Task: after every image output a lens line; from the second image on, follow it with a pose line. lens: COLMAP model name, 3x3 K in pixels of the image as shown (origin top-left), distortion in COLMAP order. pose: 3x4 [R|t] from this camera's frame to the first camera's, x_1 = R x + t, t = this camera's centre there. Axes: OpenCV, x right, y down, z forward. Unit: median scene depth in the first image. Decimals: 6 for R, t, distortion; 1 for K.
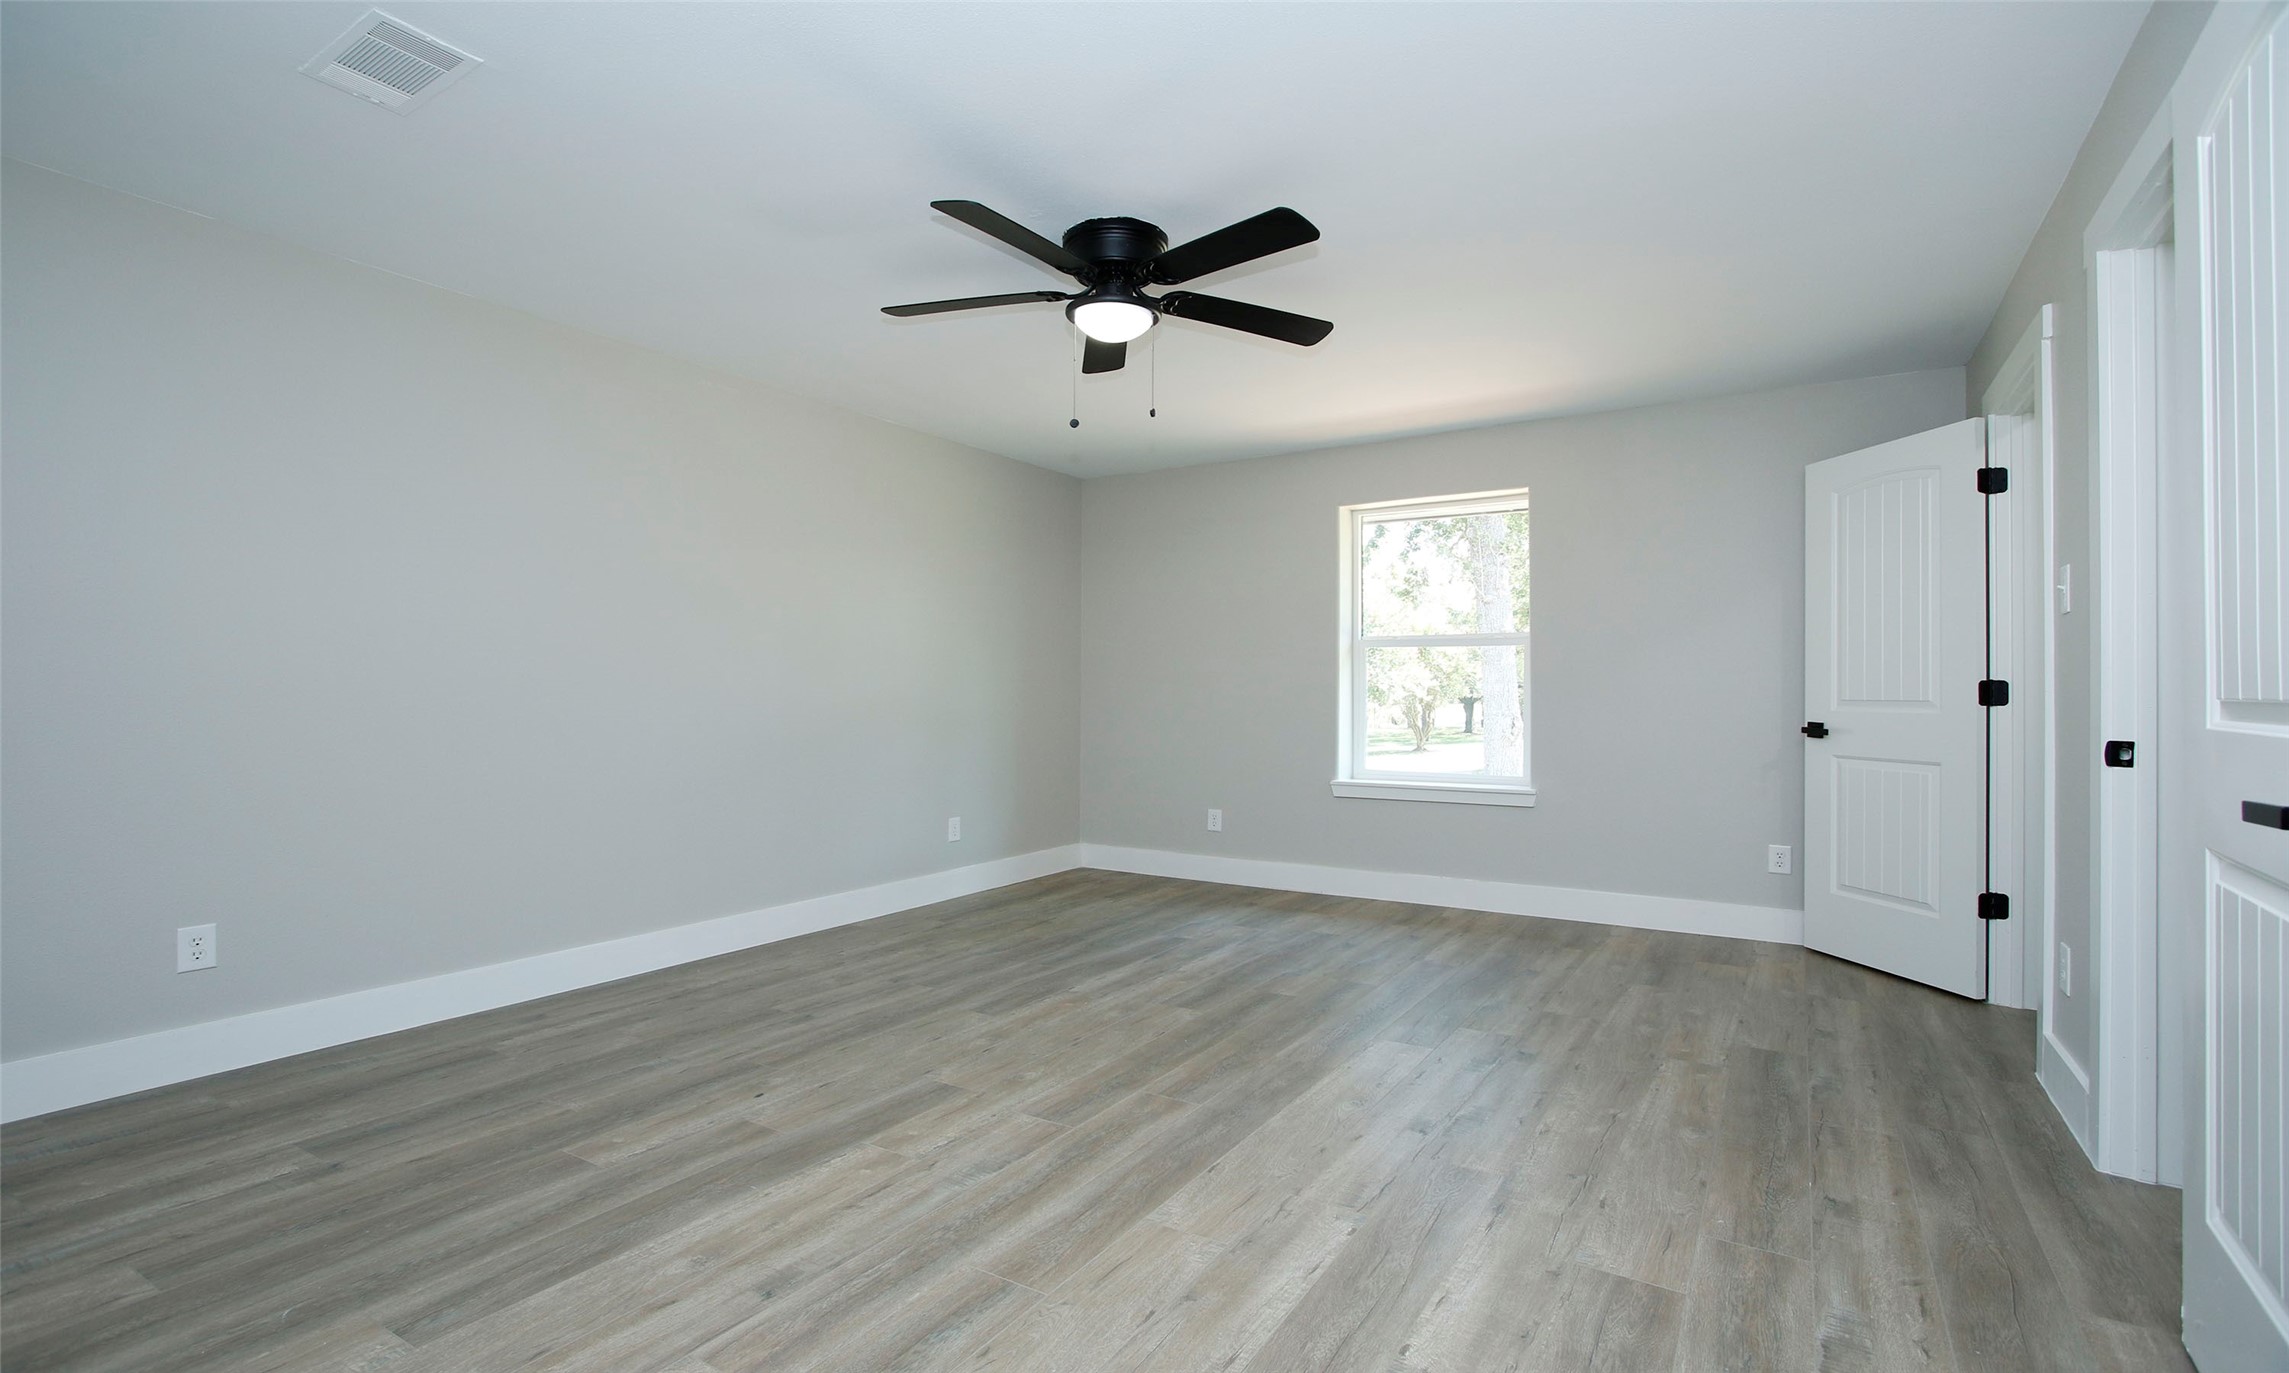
lens RADIAL K [[1094.7, 0, 1141.6], [0, 1094.7, 690.2], [0, 0, 1]] dist [-0.000829, 0.000001]
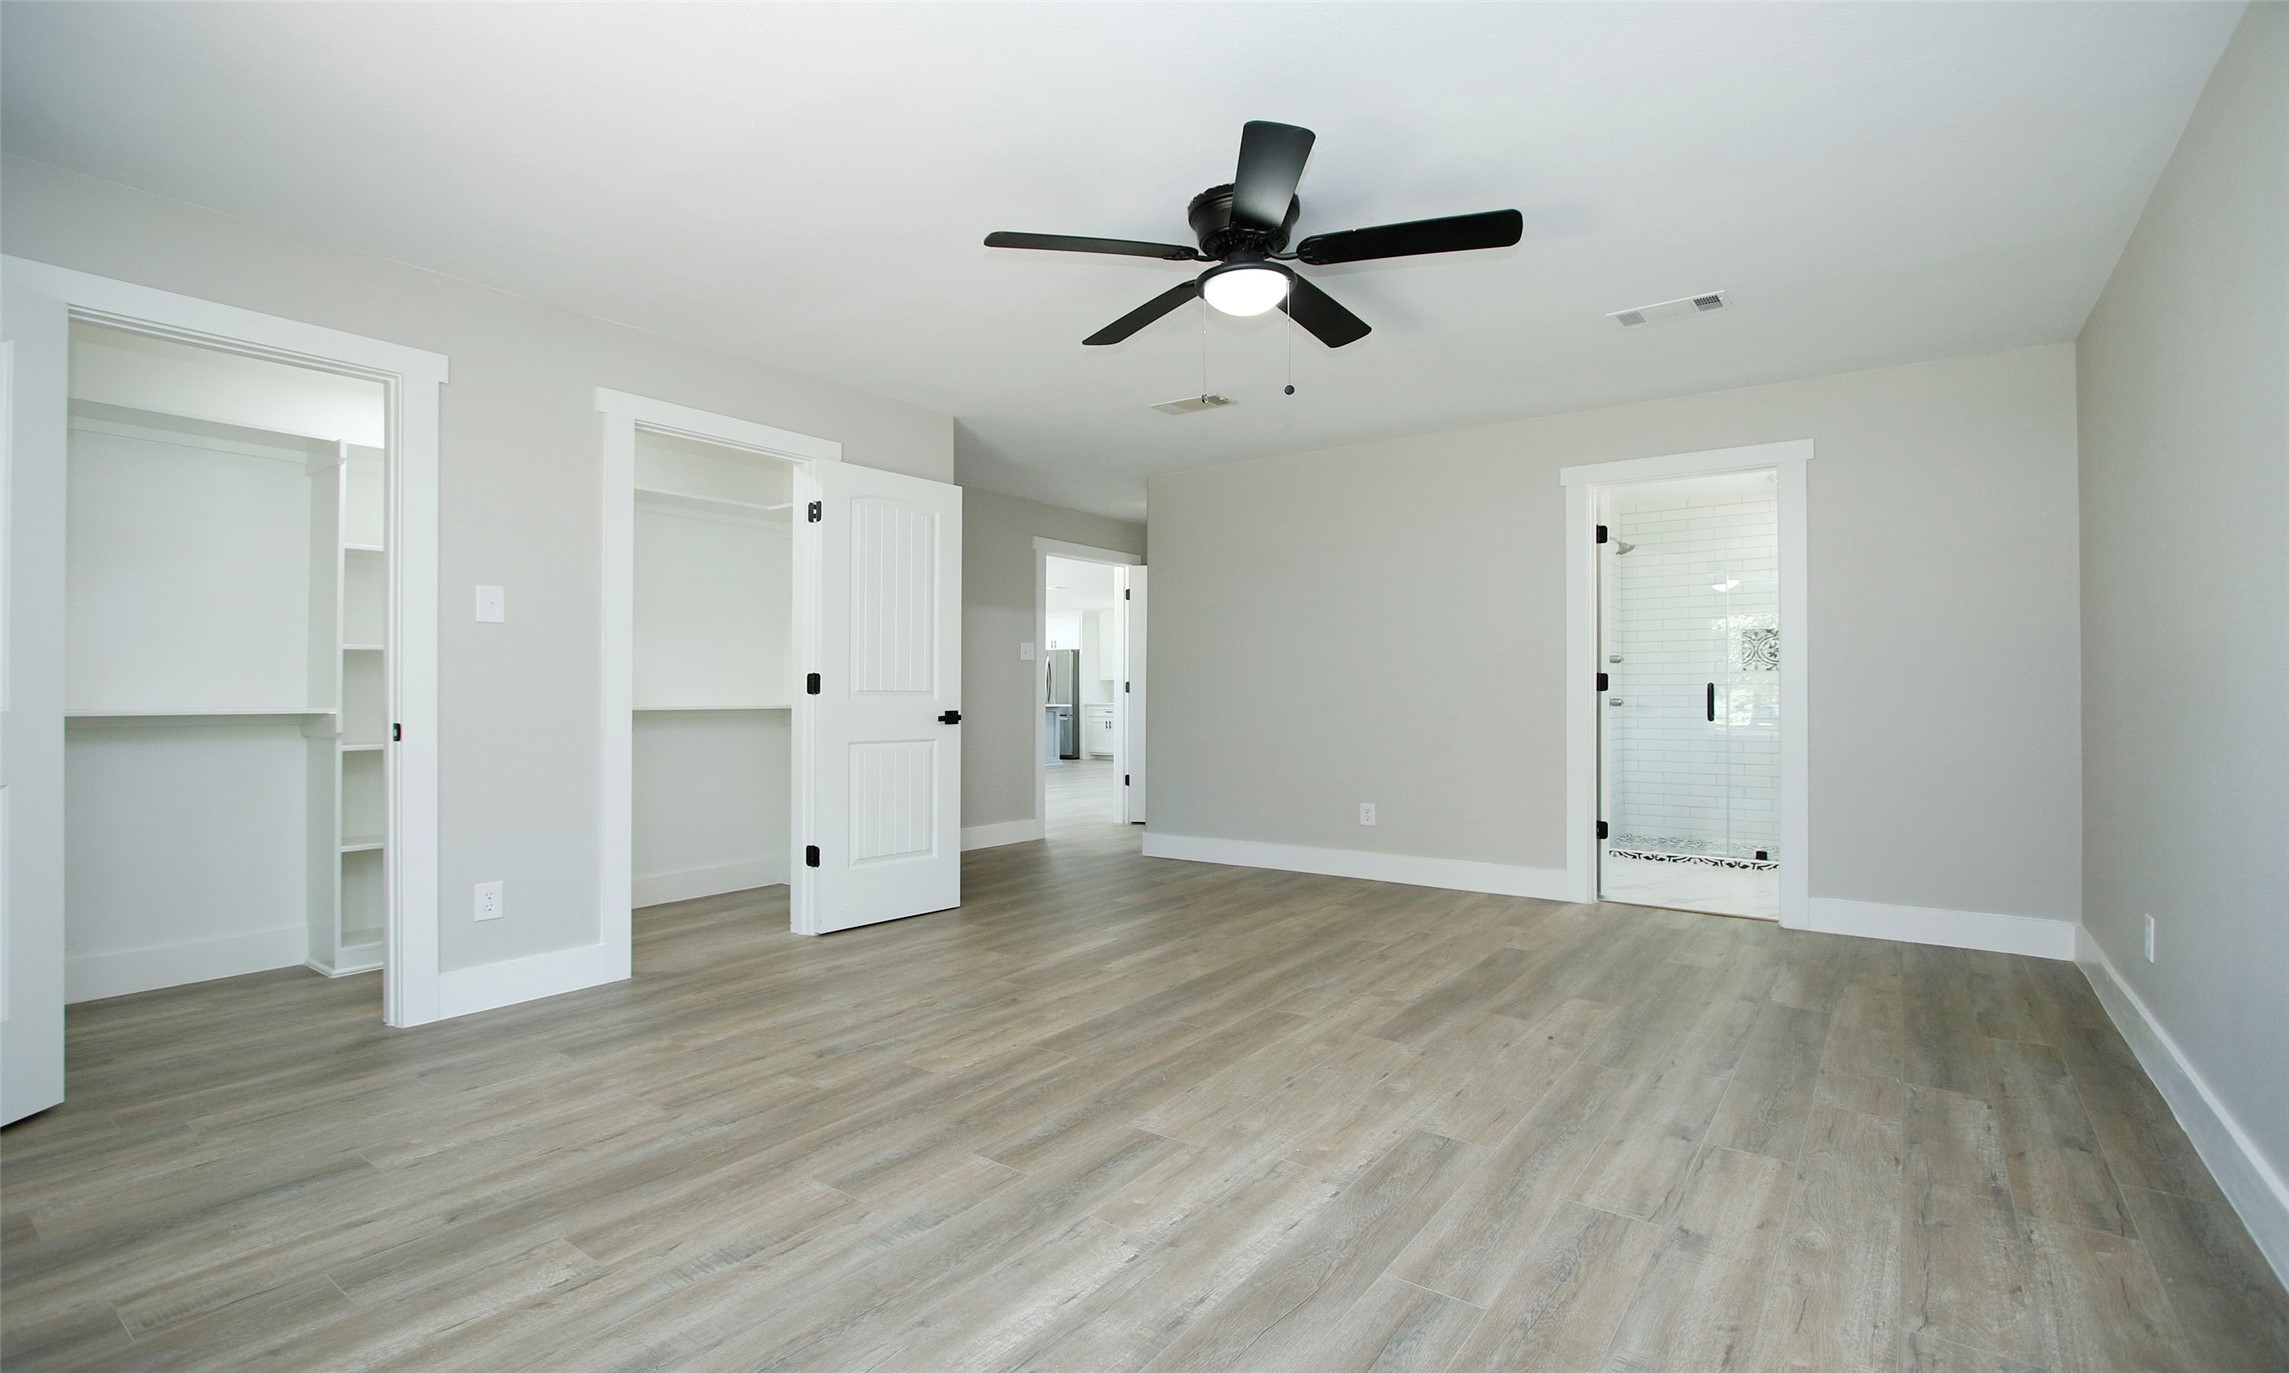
lens RADIAL K [[1094.7, 0, 1146.6], [0, 1094.7, 688.8], [0, 0, 1]] dist [-0.000829, 0.000001]
pose [[-0.997755, -0.001907, 0.066937, -0.003713], [-0.002579, 0.999947, -0.009959, 0.016044], [-0.066914, -0.010109, -0.997708, 1.919054]]
